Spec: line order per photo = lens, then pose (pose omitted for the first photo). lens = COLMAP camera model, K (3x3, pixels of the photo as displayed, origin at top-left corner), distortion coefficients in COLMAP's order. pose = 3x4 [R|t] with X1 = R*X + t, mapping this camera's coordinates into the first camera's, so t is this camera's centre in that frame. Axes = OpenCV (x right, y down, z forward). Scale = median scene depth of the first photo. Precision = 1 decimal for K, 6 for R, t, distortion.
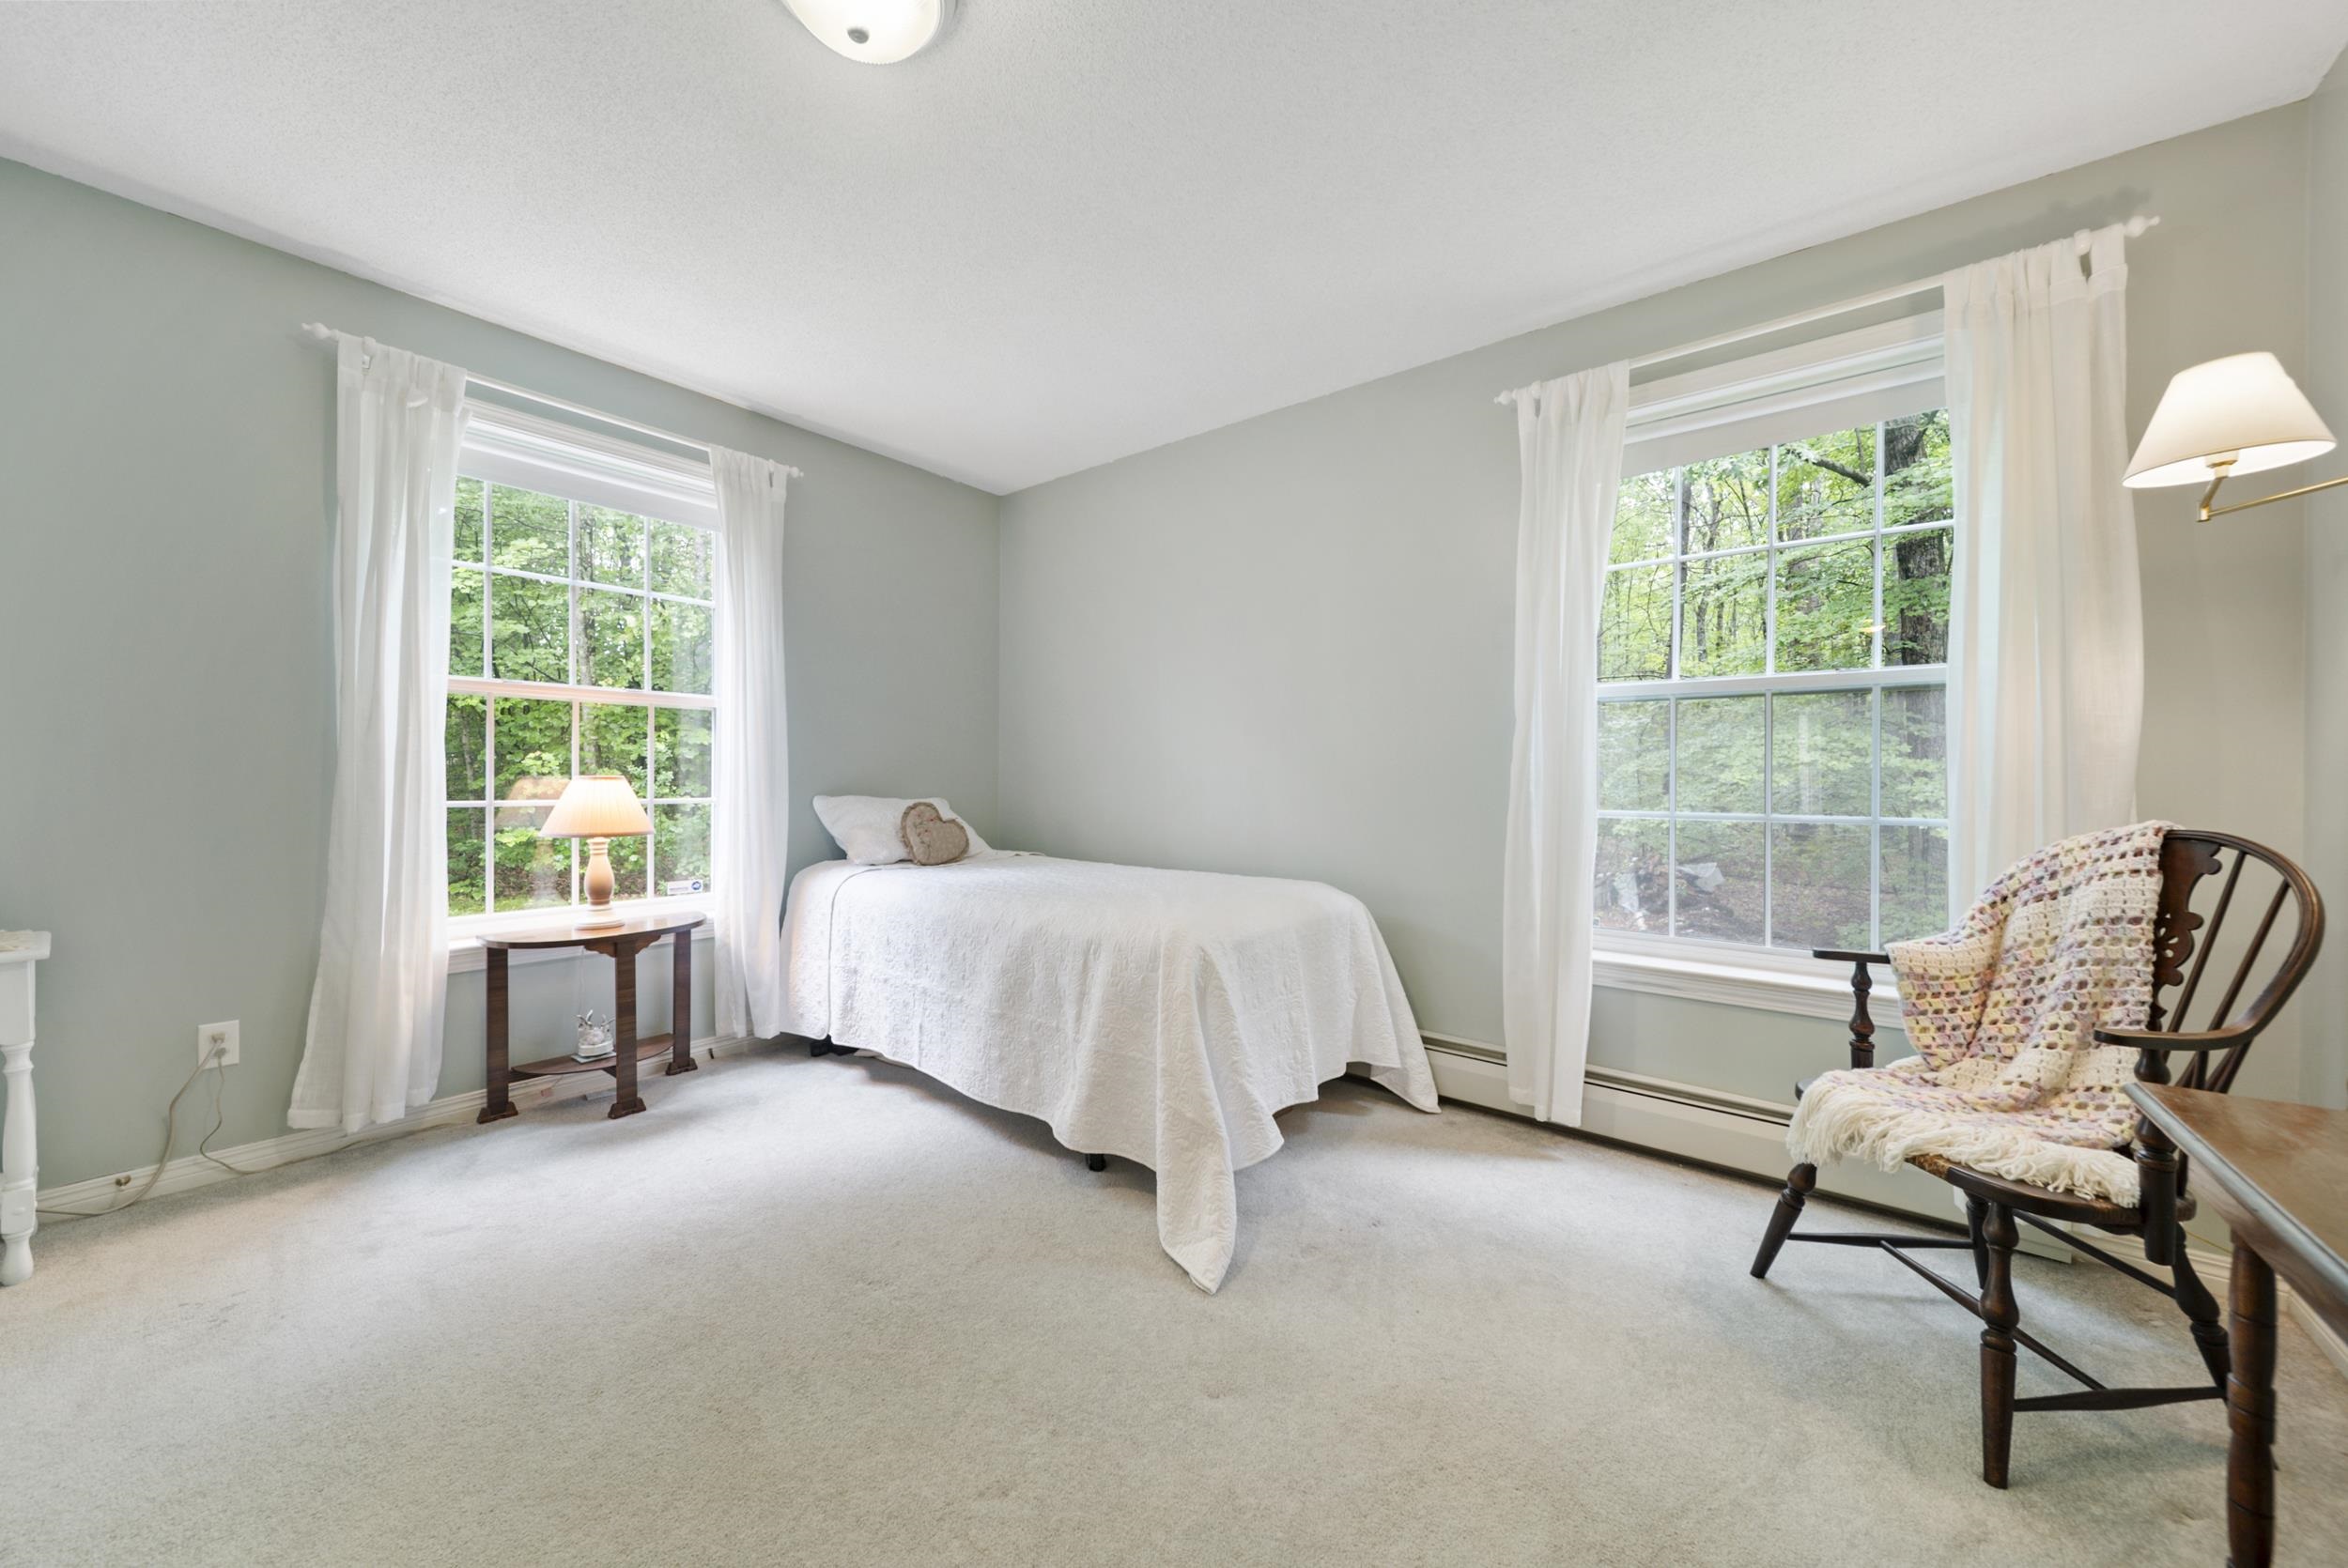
lens RADIAL K [[828.5, 0, 1179.3], [0, 828.5, 784.5], [0, 0, 1]] dist [0.000439, 0.000084]
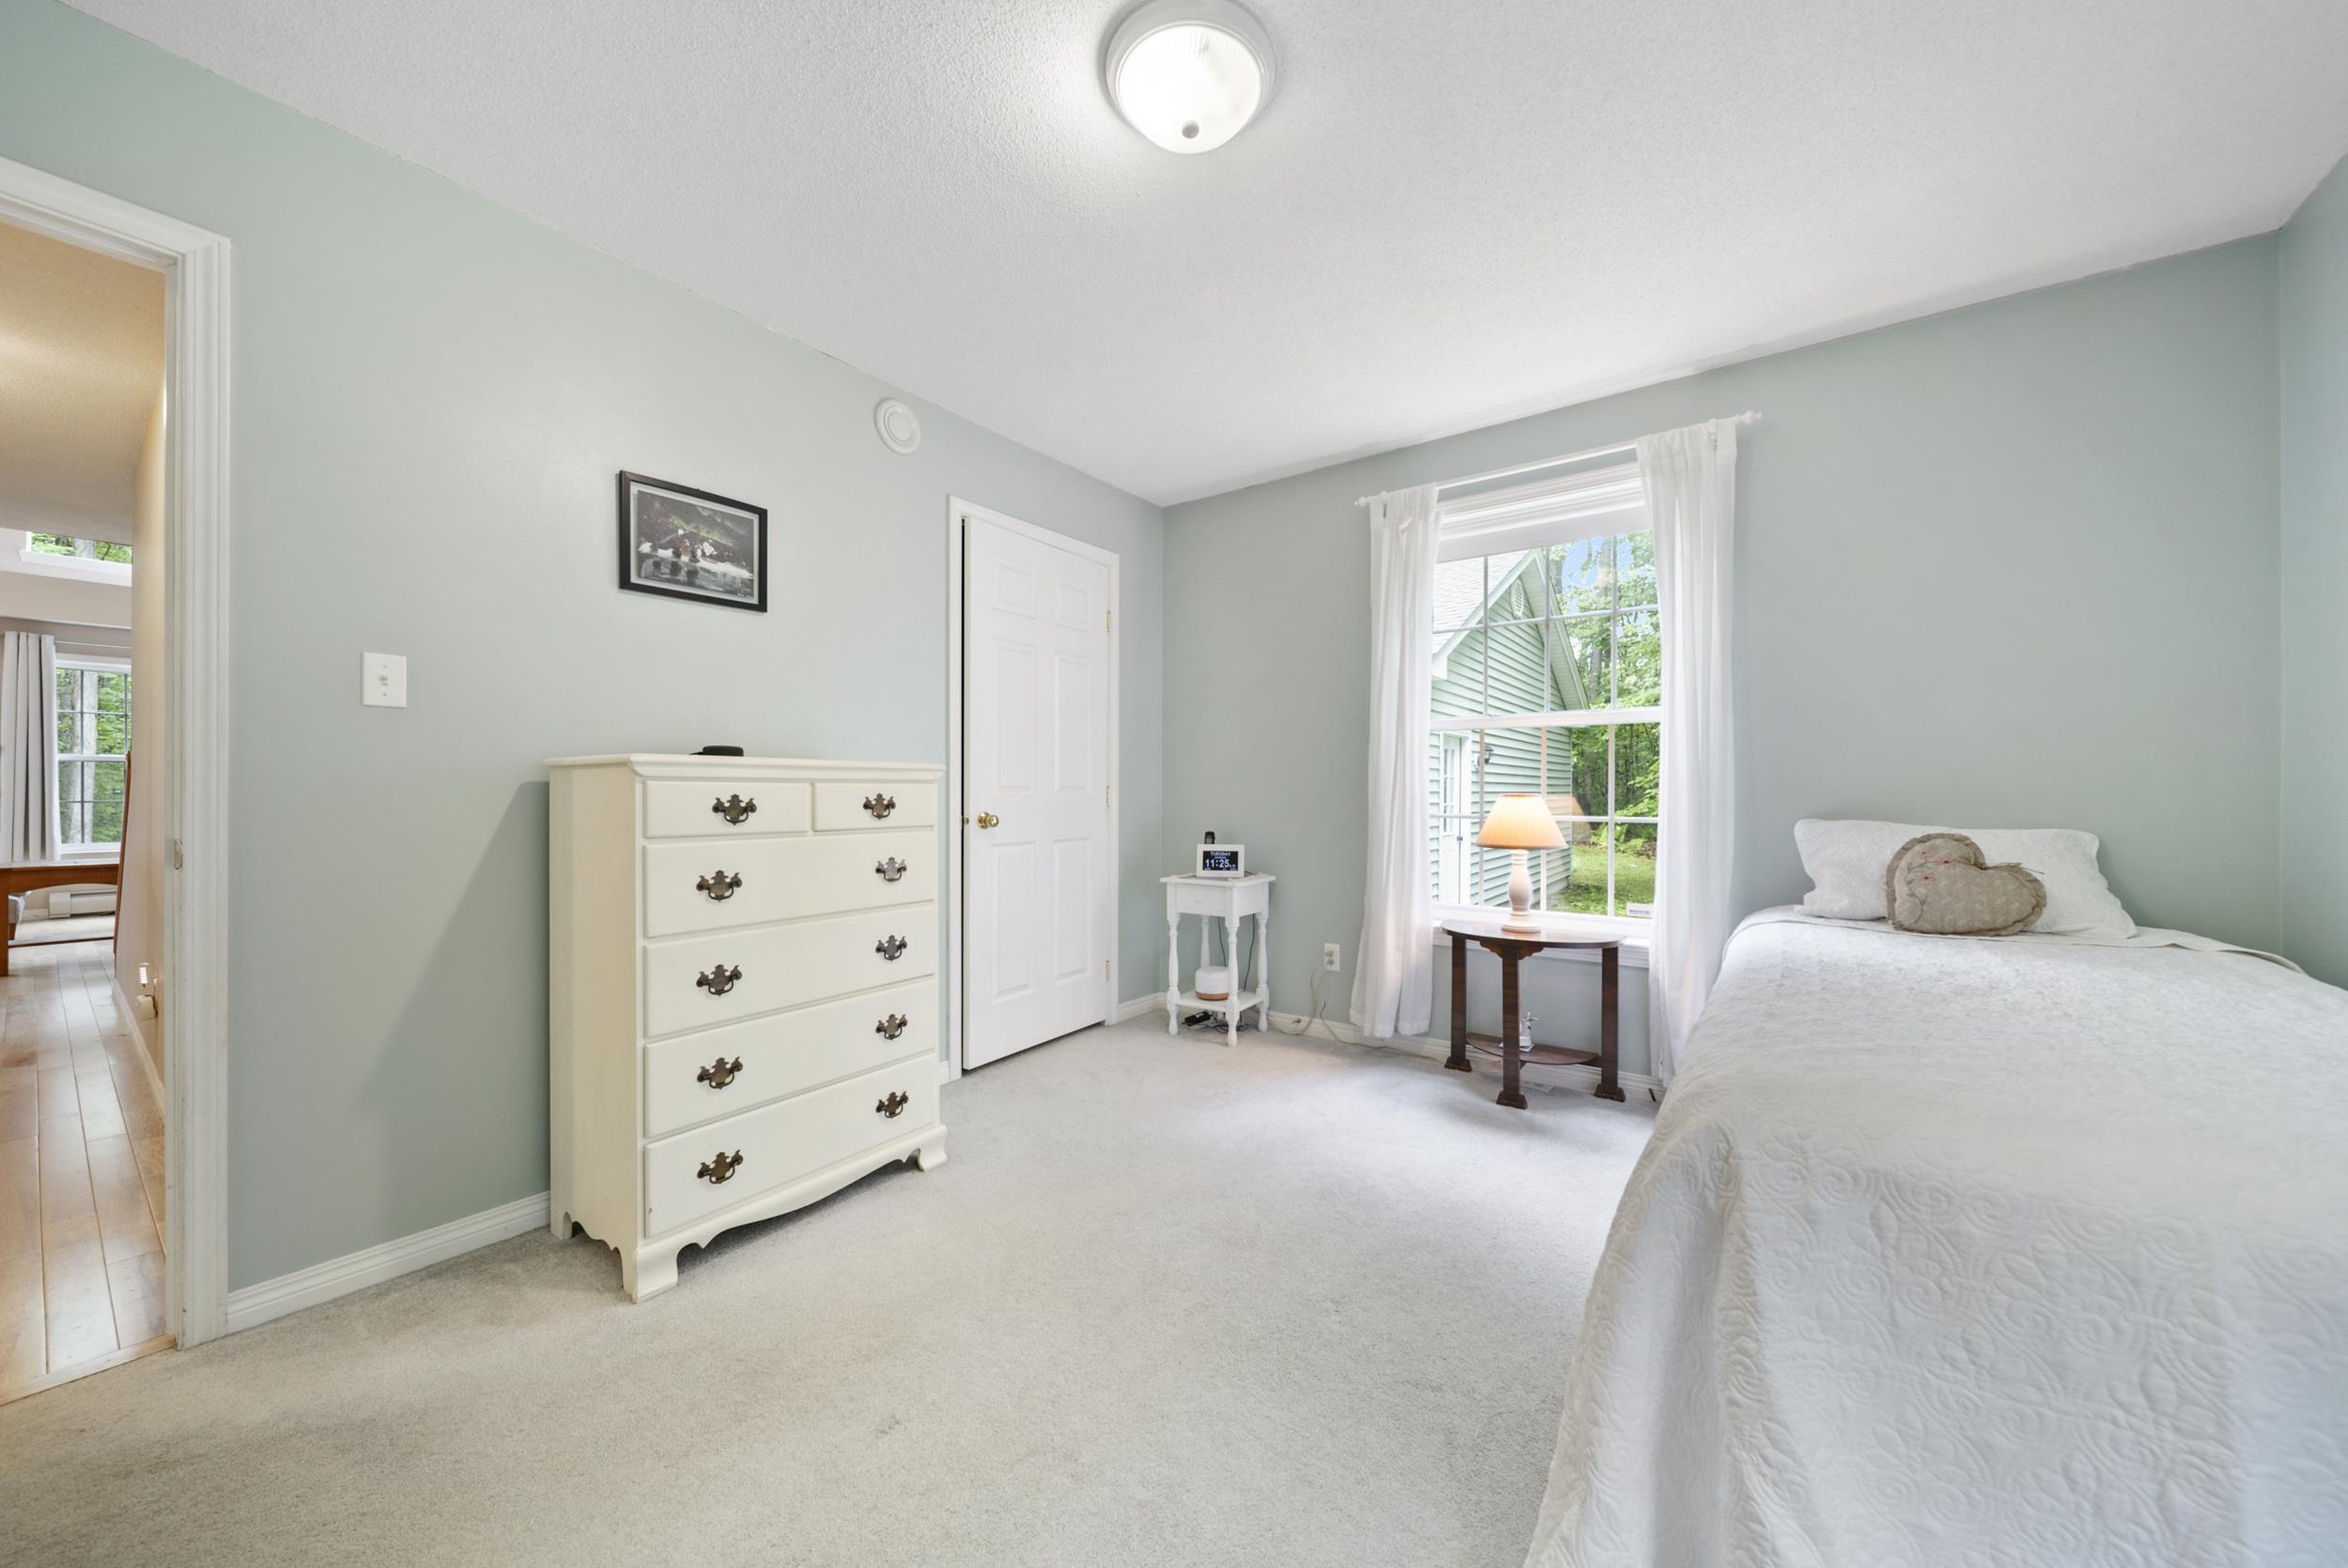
lens RADIAL K [[826.6, 0, 1175.4], [0, 826.6, 797.6], [0, 0, 1]] dist [-0.000309, -0.000132]
pose [[0.042552, -0.001368, -0.999093, 0.404580], [-0.008748, 0.999960, -0.001742, 0.000517], [0.999056, 0.008814, 0.042538, 0.521301]]
